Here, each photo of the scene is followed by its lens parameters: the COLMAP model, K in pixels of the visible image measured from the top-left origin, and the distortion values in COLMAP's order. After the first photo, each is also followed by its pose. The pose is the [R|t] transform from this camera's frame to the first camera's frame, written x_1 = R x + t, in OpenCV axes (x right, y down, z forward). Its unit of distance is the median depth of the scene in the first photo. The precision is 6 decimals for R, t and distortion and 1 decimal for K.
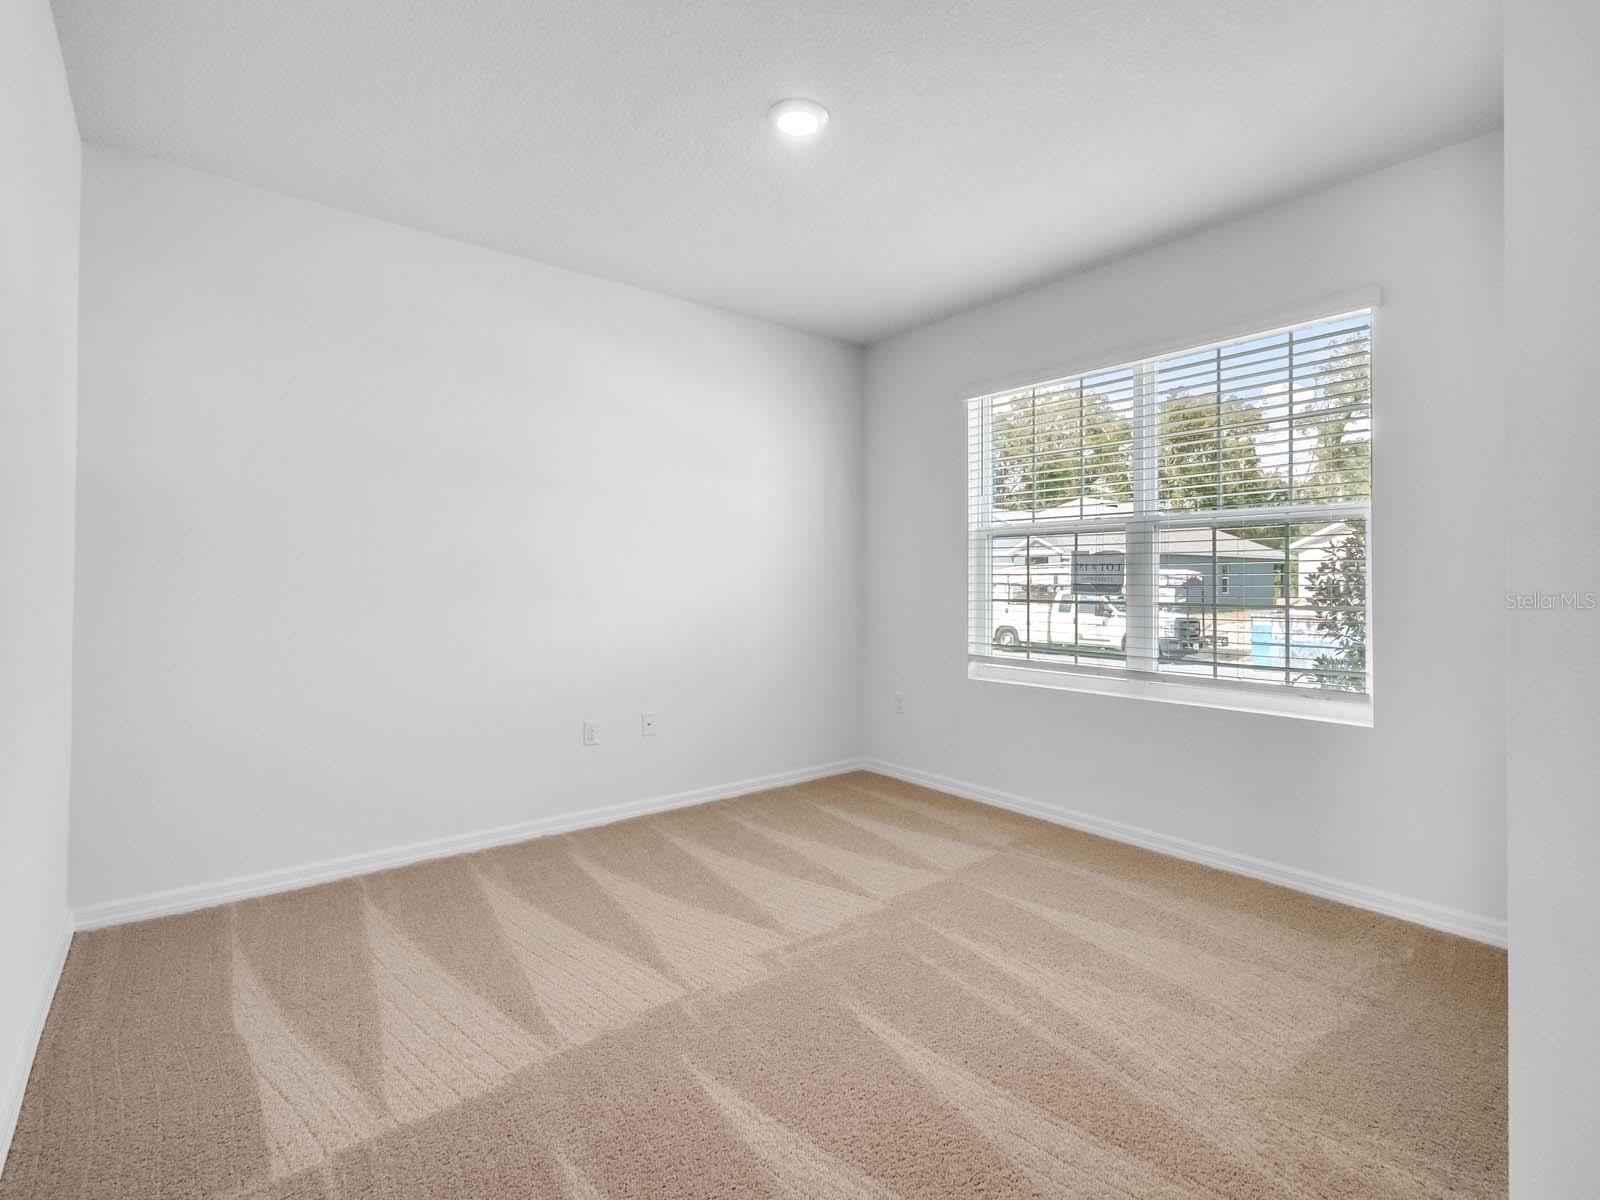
lens RADIAL K [[779.0, 0, 800.0], [0, 779.0, 600.0], [0, 0, 1]] dist [-0.000138, -0.000045]
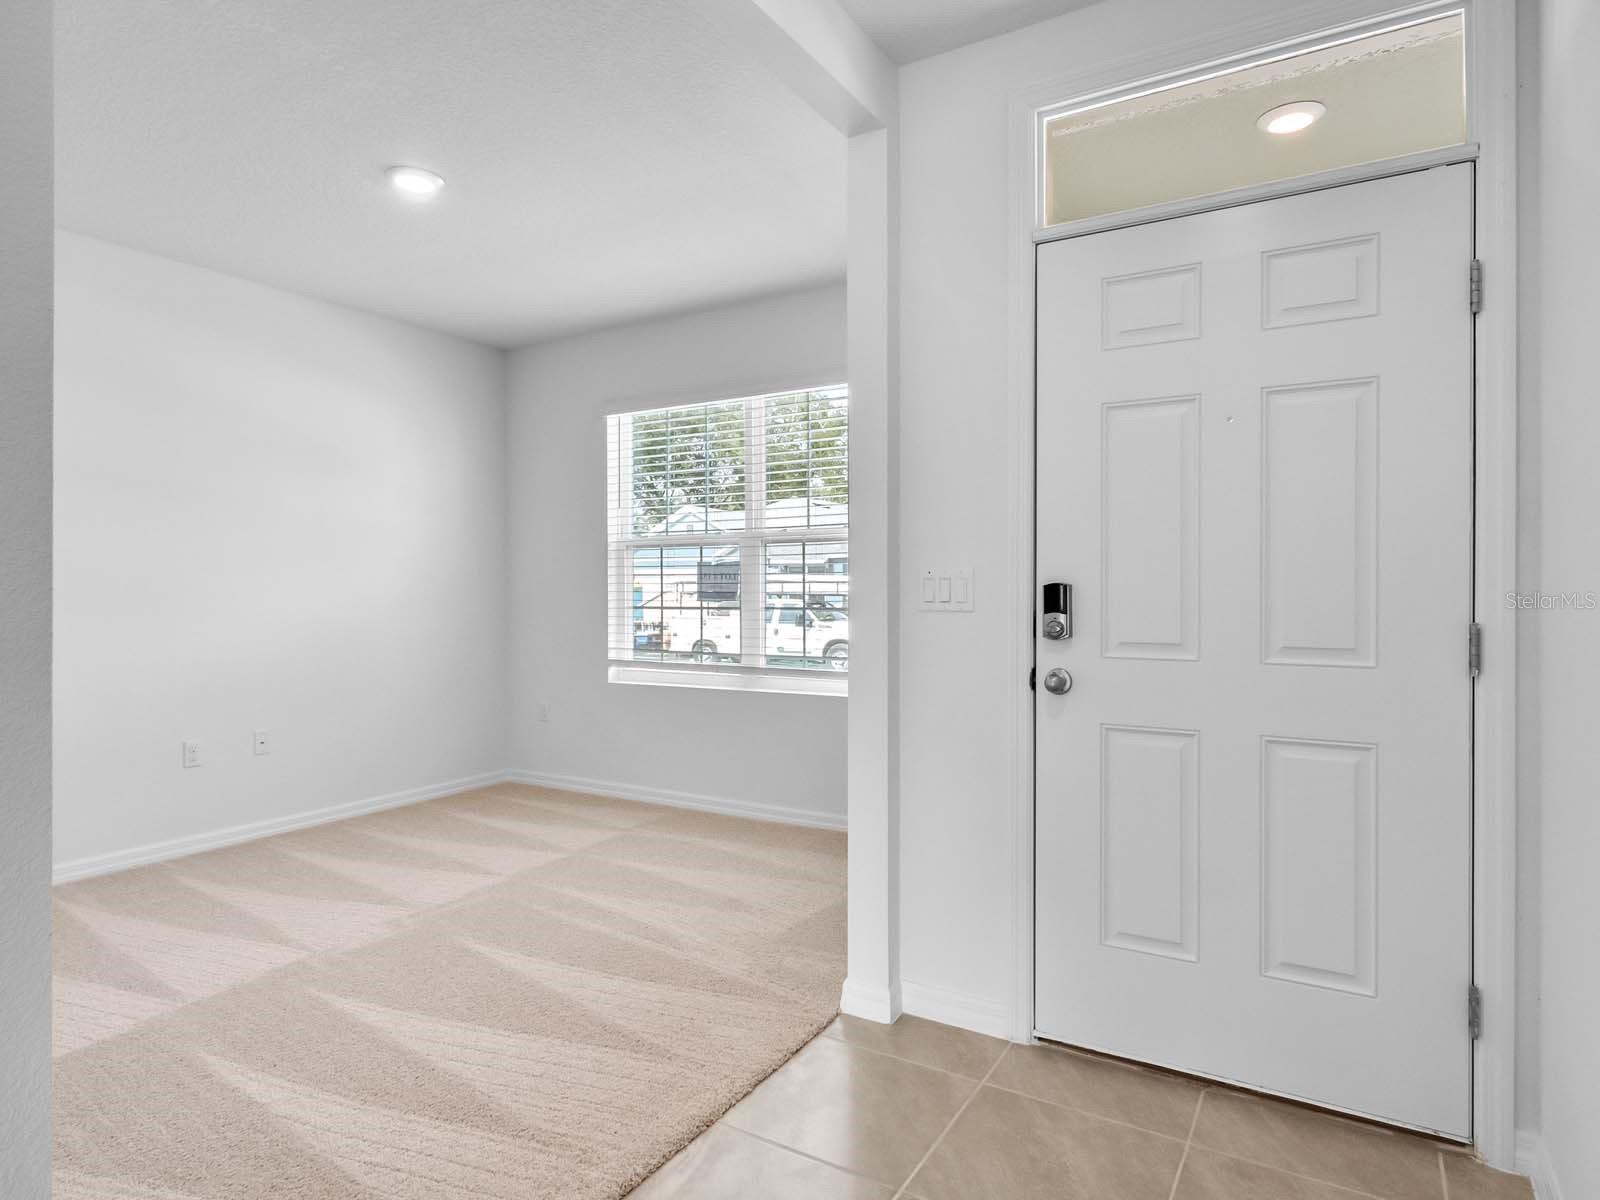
lens RADIAL K [[914.1, 0, 800.0], [0, 914.1, 600.0], [0, 0, 1]] dist [0.000270, -0.000016]
pose [[0.937445, -0.010227, 0.347983, 0.043480], [0.014809, 0.999835, -0.010510, 0.009253], [-0.347819, 0.015006, 0.937442, -0.346036]]
